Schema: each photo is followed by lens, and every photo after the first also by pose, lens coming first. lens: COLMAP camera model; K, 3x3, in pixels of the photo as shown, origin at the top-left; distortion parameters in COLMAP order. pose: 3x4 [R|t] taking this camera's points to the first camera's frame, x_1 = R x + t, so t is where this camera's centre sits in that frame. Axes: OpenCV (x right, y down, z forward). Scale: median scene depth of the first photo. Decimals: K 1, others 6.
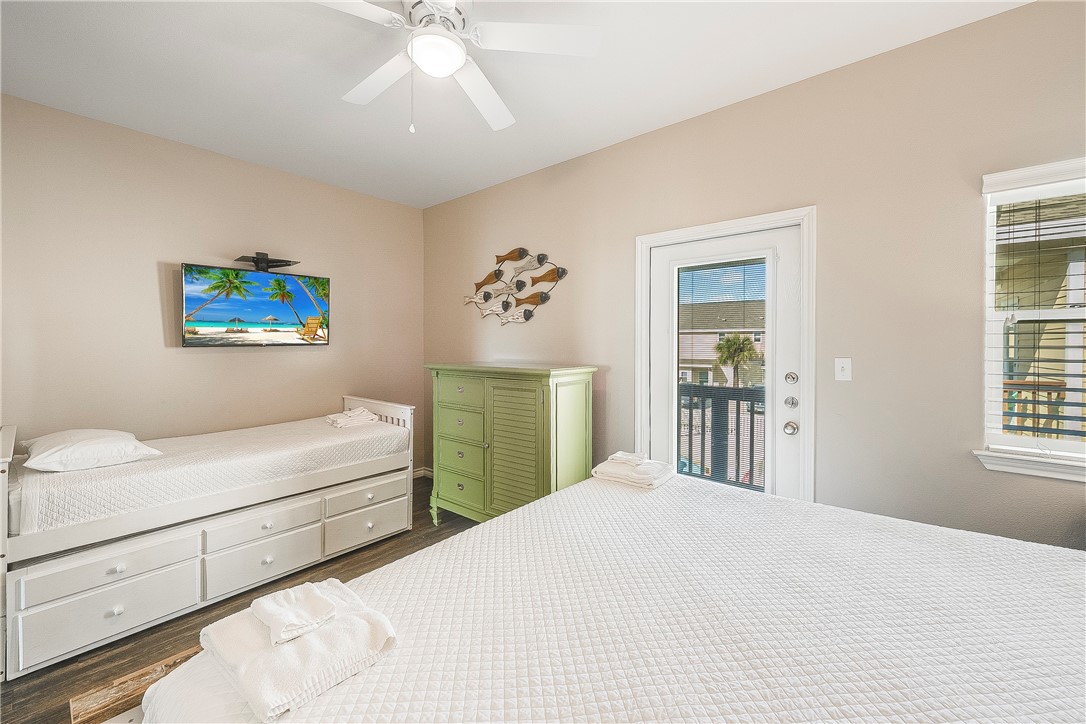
lens RADIAL K [[432.0, 0, 536.4], [0, 432.0, 347.0], [0, 0, 1]] dist [-0.002236, 0.001073]
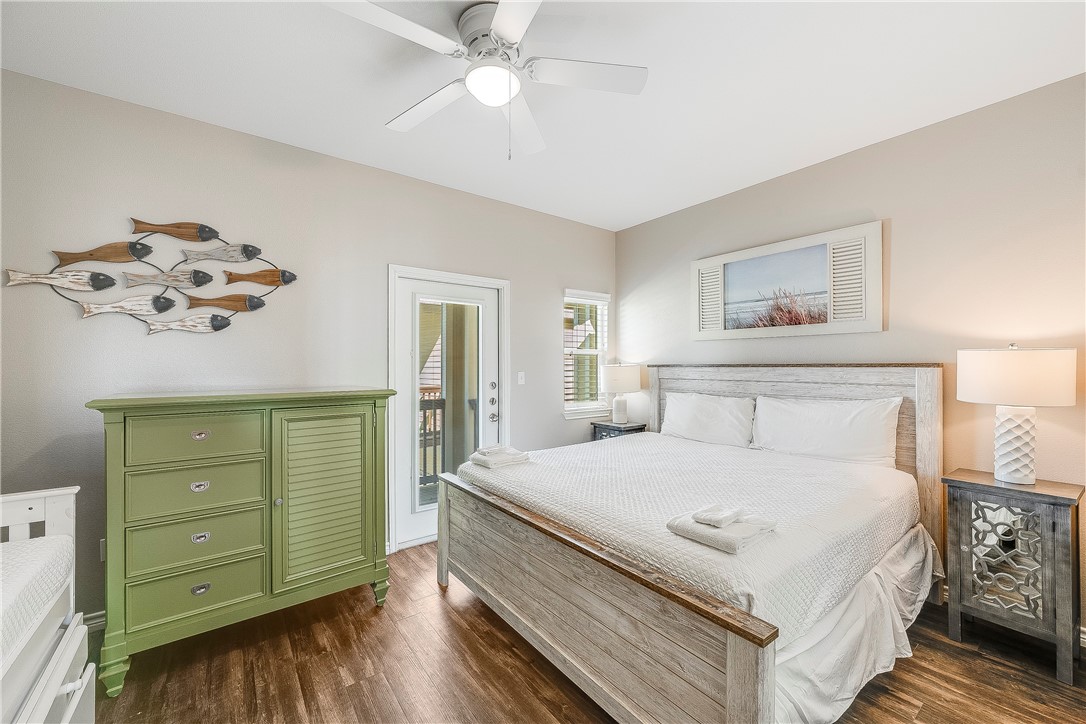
lens RADIAL K [[432.0, 0, 541.1], [0, 432.0, 364.6], [0, 0, 1]] dist [-0.002236, 0.001073]
pose [[0.217910, 0.002817, 0.975965, -0.592440], [0.011464, 0.999919, -0.005446, 0.004529], [-0.975901, 0.012375, 0.217861, 0.325890]]
